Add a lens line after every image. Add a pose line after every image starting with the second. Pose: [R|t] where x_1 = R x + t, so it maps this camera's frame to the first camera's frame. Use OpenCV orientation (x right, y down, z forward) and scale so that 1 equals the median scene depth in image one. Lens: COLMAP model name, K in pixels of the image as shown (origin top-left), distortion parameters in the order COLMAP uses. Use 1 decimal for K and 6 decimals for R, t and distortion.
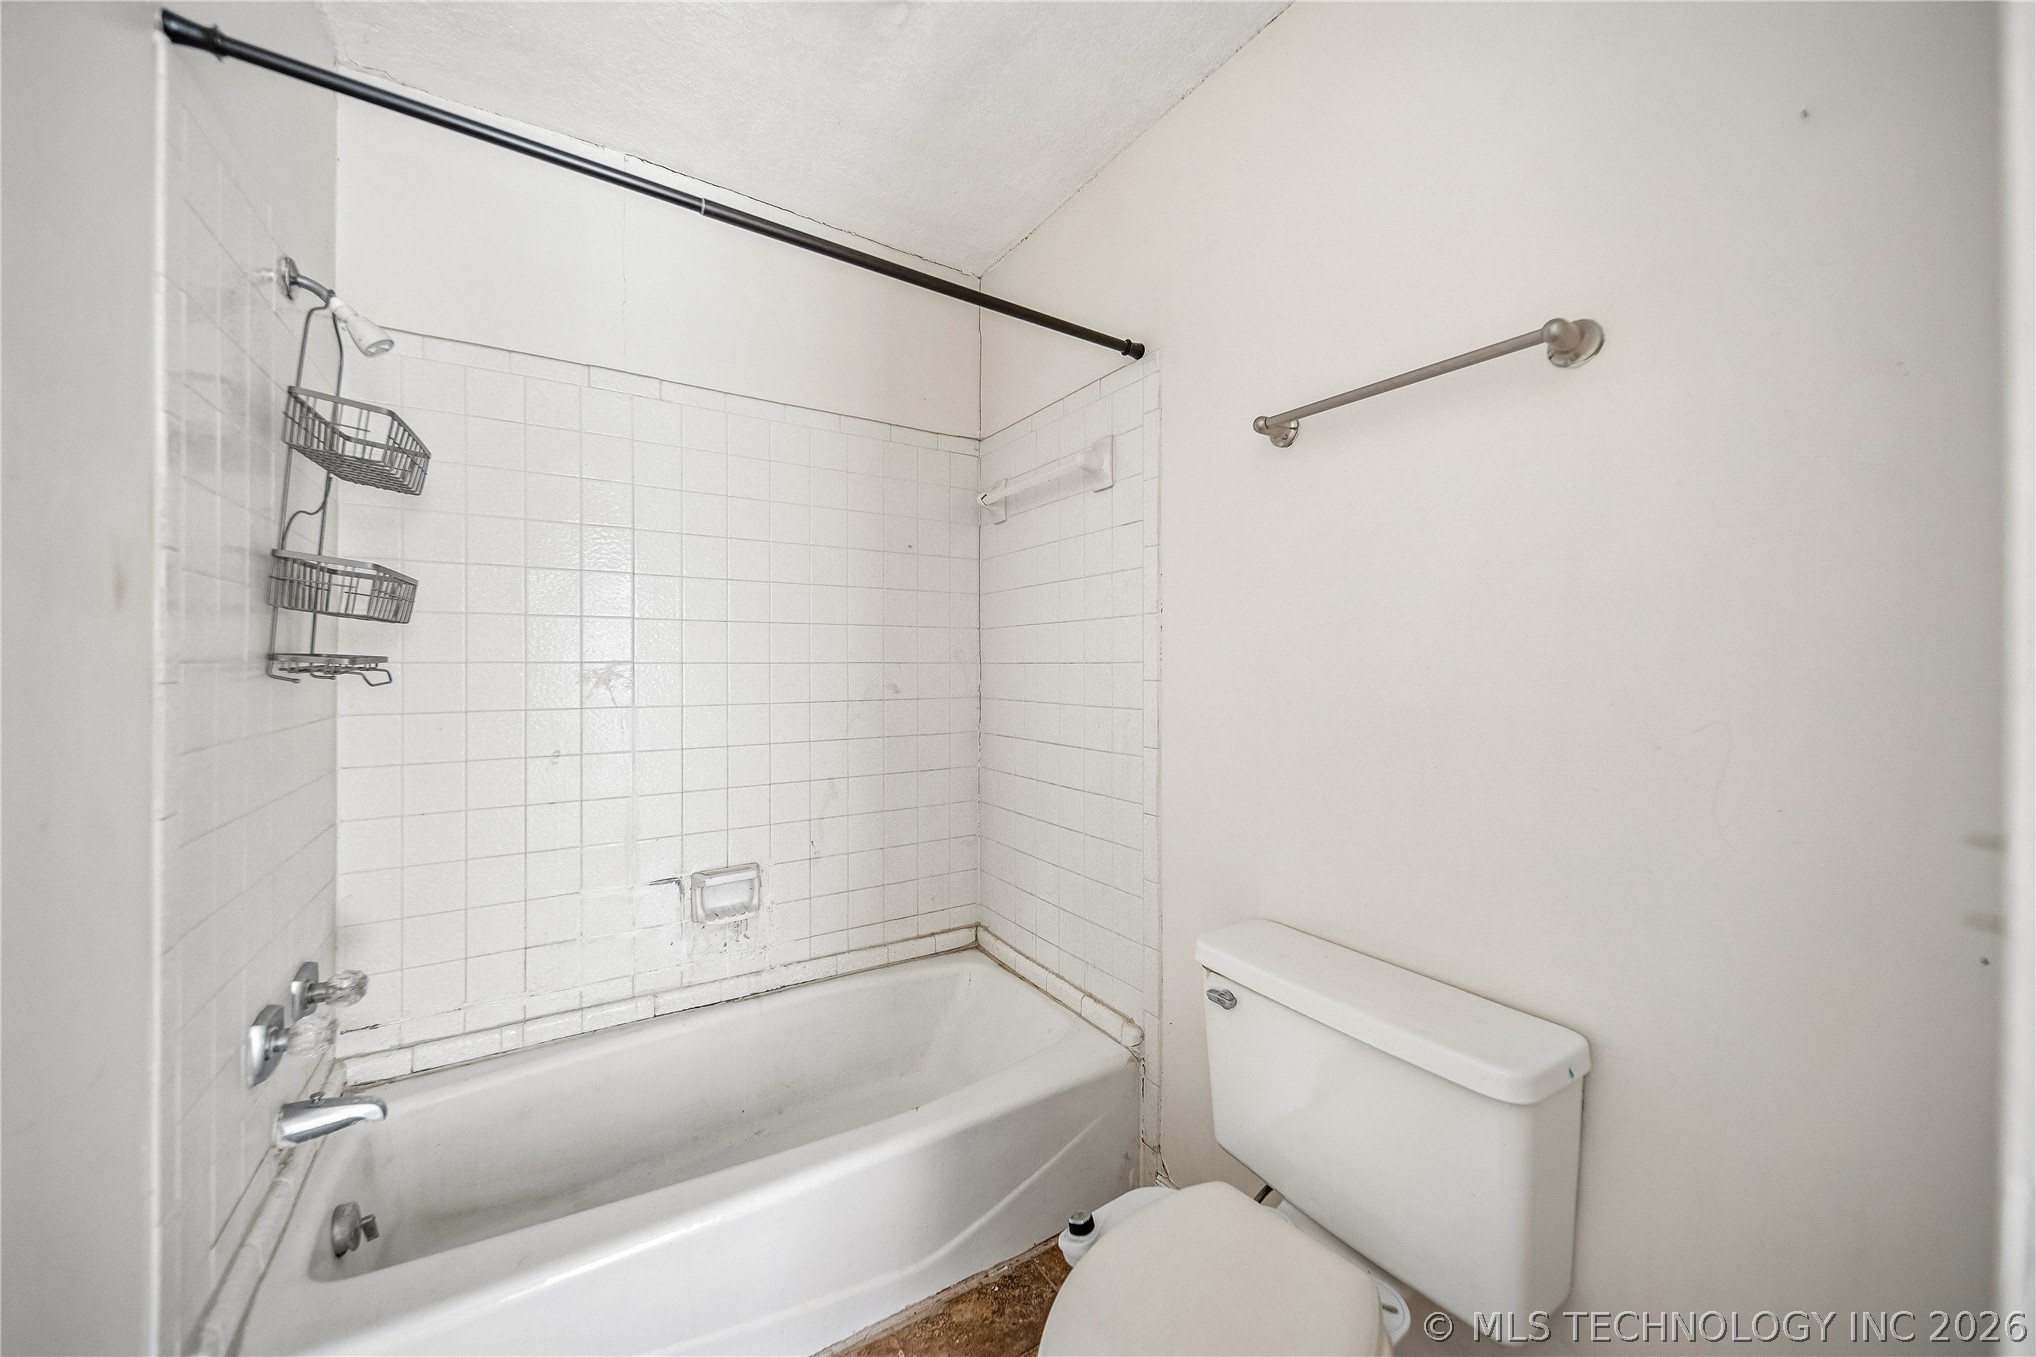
lens RADIAL K [[727.6, 0, 1018.7], [0, 727.6, 667.0], [0, 0, 1]] dist [-0.000522, -0.000444]
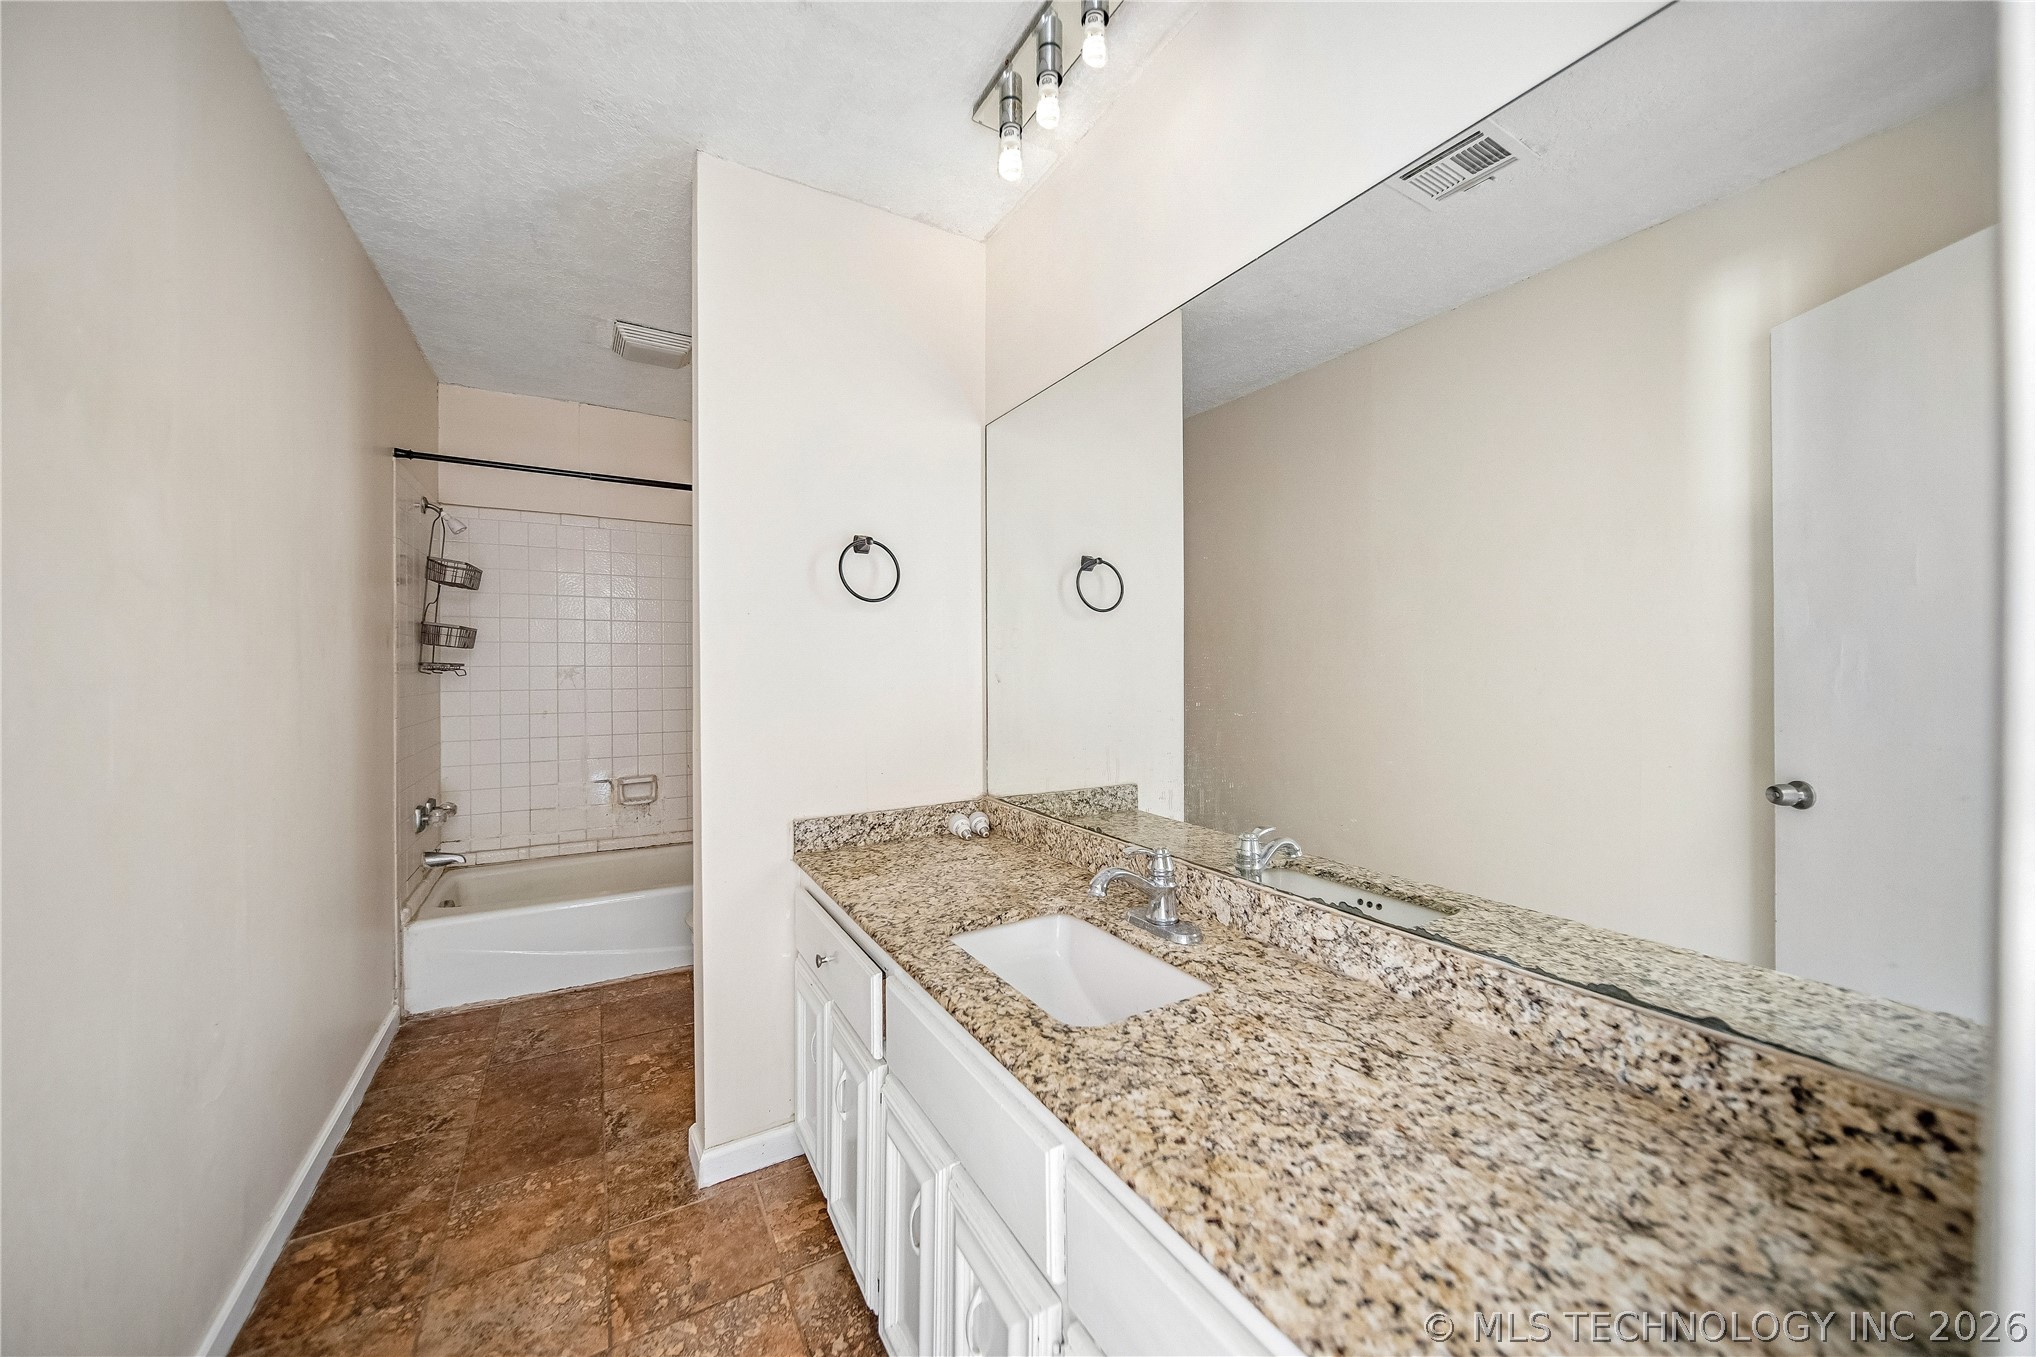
lens RADIAL K [[727.6, 0, 1017.5], [0, 727.6, 676.6], [0, 0, 1]] dist [-0.000522, -0.000444]
pose [[0.998970, -0.000268, -0.045366, 1.007540], [0.000693, 0.999956, 0.009364, 0.006187], [0.045361, -0.009386, 0.998927, -1.250007]]
